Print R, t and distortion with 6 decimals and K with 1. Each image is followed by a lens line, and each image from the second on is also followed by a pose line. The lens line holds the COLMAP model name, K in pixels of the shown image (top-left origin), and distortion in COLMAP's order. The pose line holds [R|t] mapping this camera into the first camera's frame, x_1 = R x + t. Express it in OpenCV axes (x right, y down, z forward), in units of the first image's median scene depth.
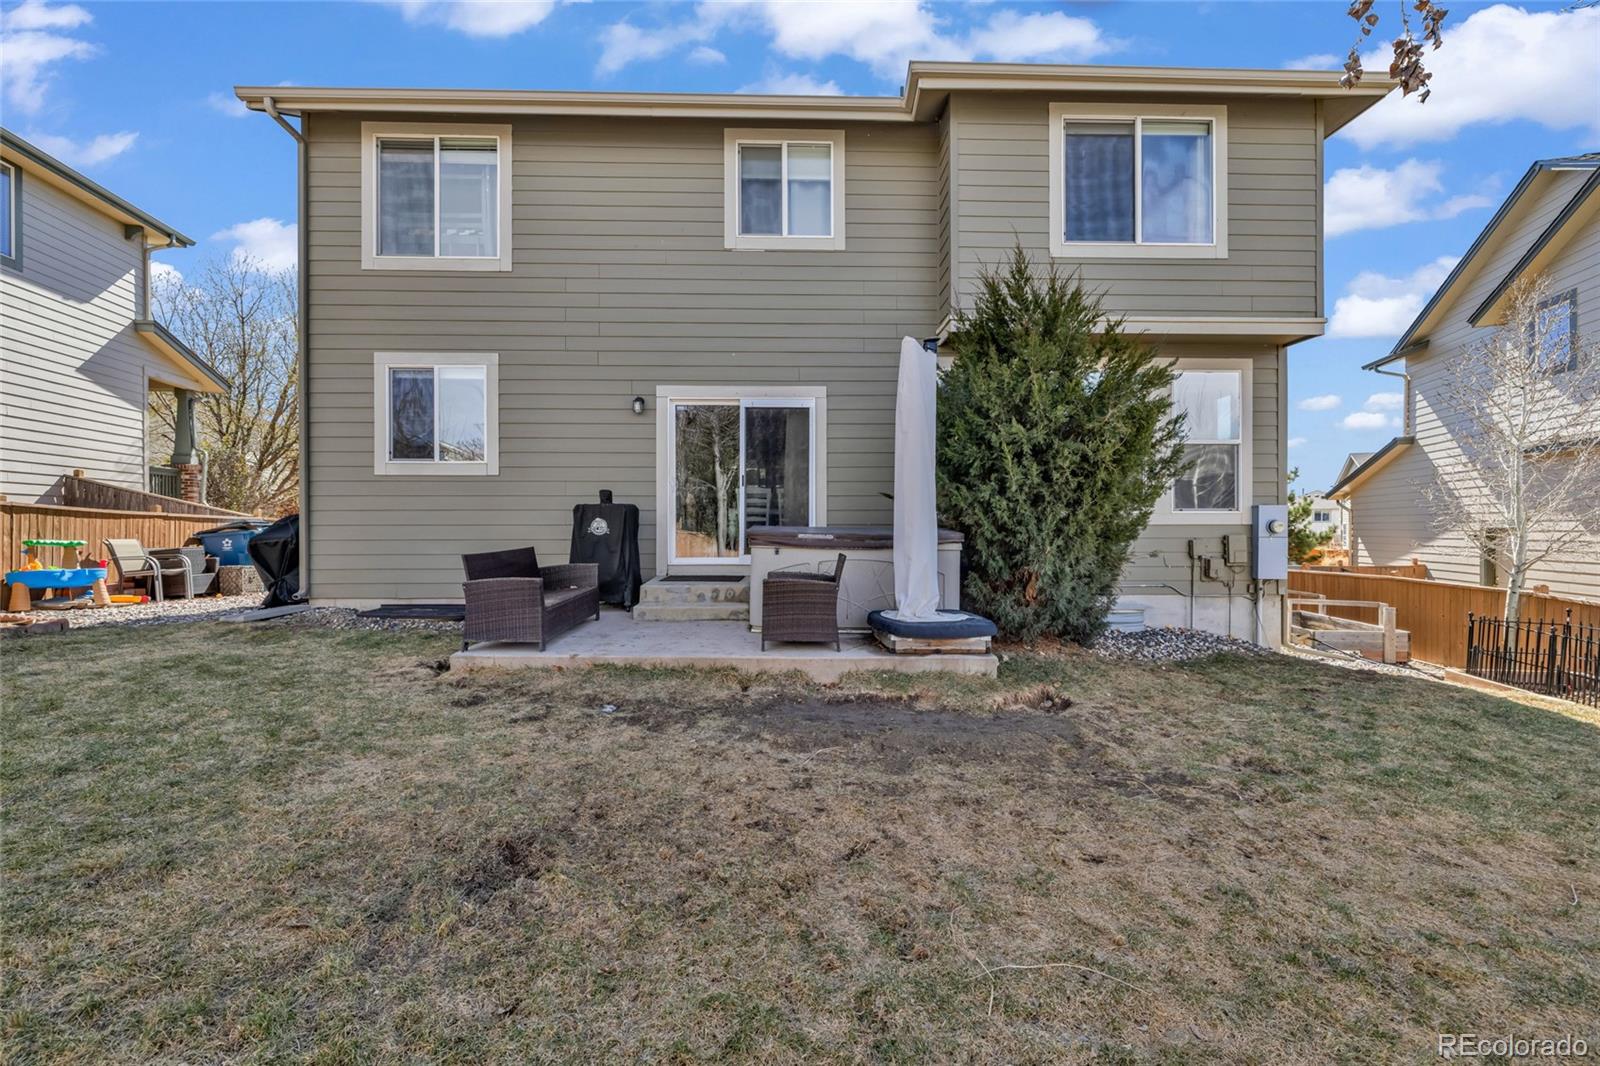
lens RADIAL K [[668.7, 0, 785.3], [0, 668.7, 538.3], [0, 0, 1]] dist [-0.000587, -0.000193]
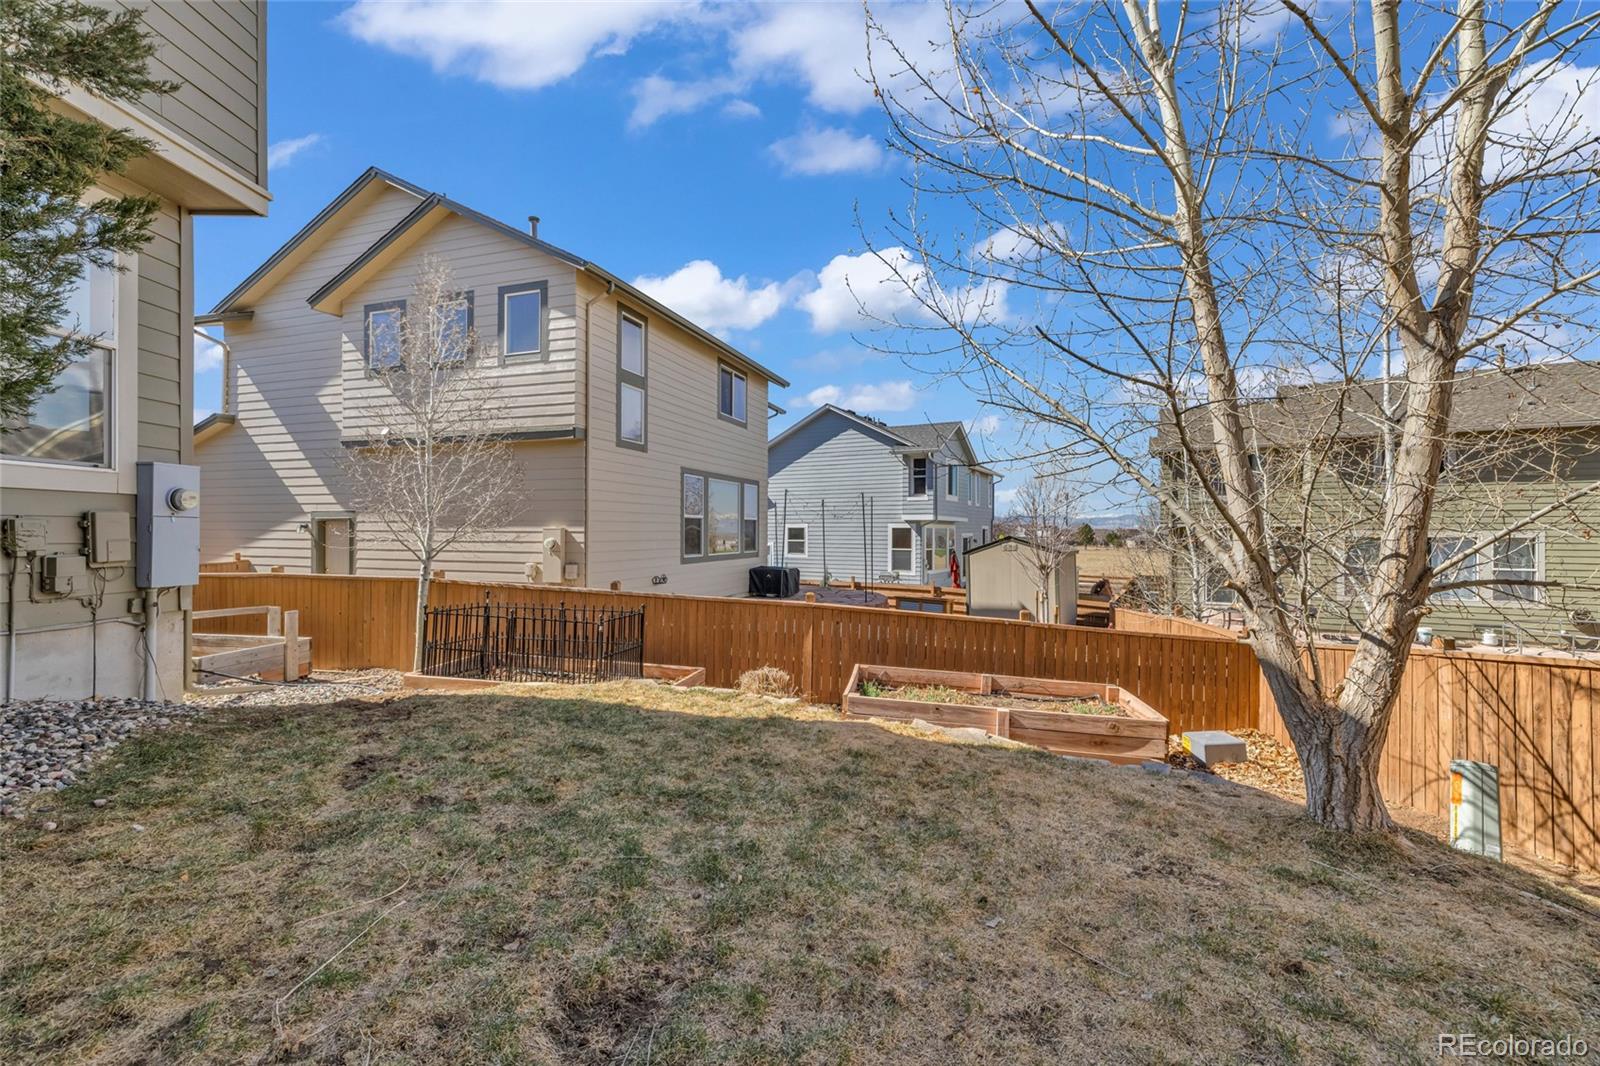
lens RADIAL K [[668.7, 0, 816.4], [0, 668.7, 530.4], [0, 0, 1]] dist [-0.000587, -0.000193]
pose [[0.017867, 0.002877, 0.999836, 0.135724], [0.009873, 0.999947, -0.003054, 0.018625], [-0.999792, 0.009926, 0.017838, 0.414872]]
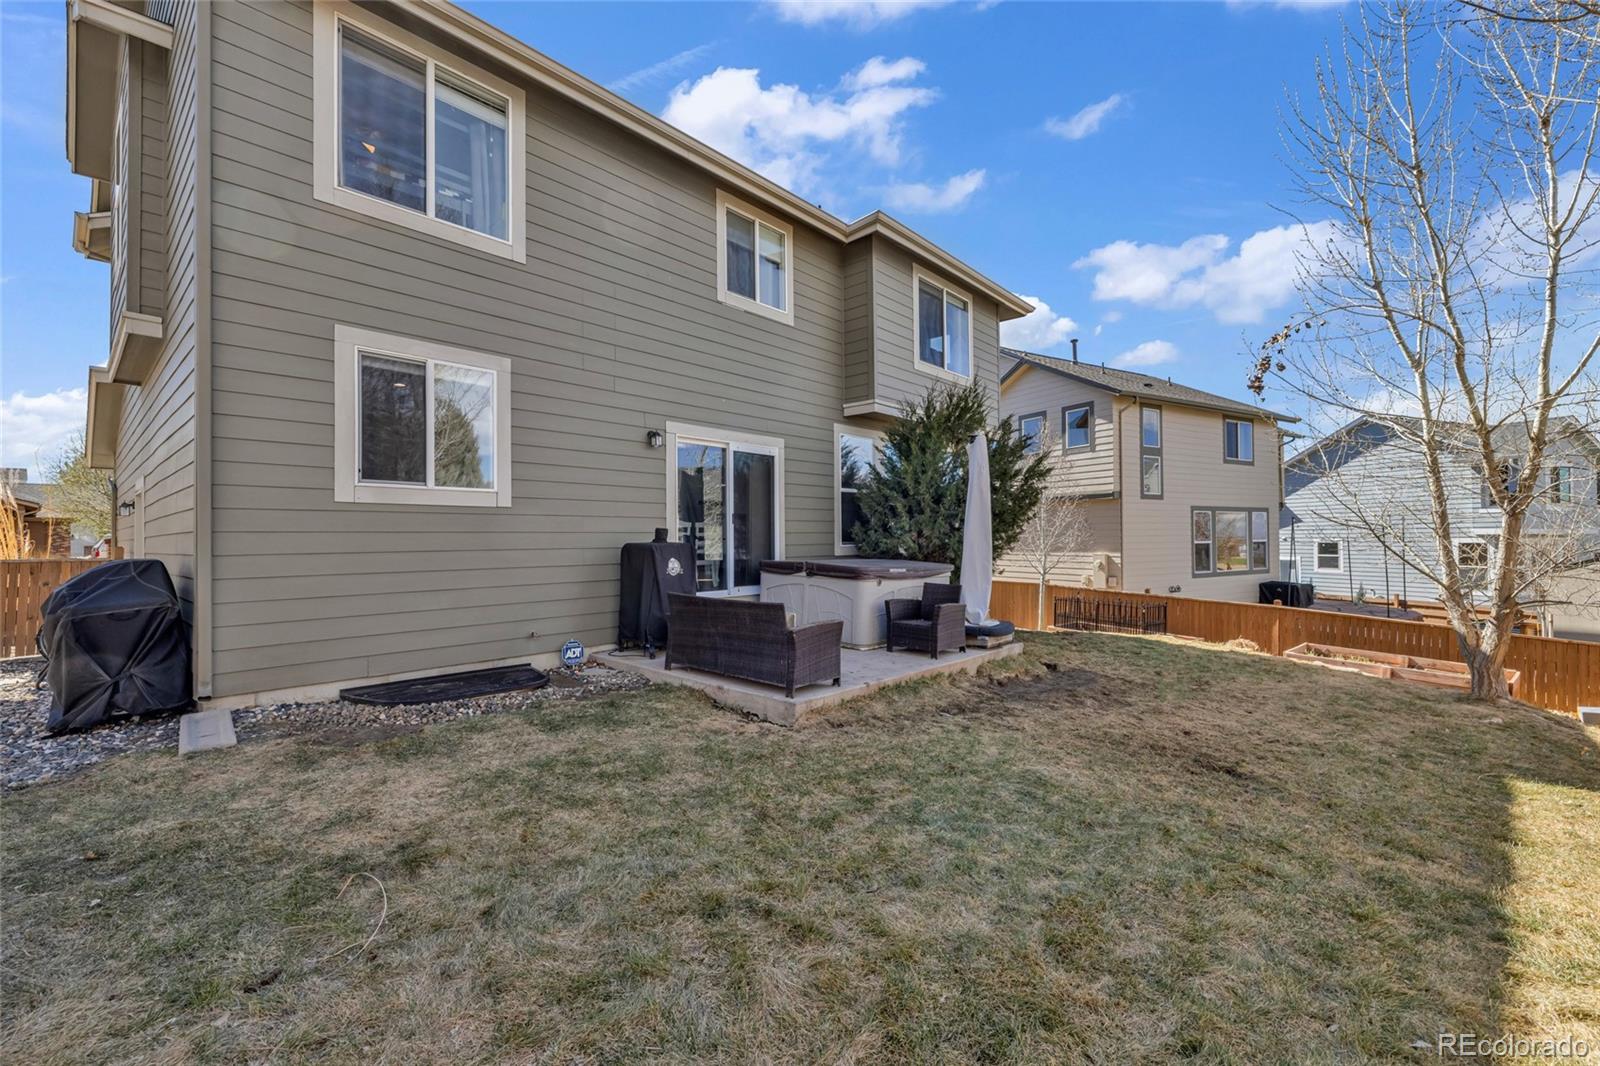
lens RADIAL K [[668.7, 0, 791.1], [0, 668.7, 536.6], [0, 0, 1]] dist [-0.000587, -0.000193]
pose [[0.693658, -0.003075, 0.720298, -0.777621], [0.019331, 0.999710, -0.014348, -0.040013], [-0.720045, 0.023877, 0.693516, 0.186652]]
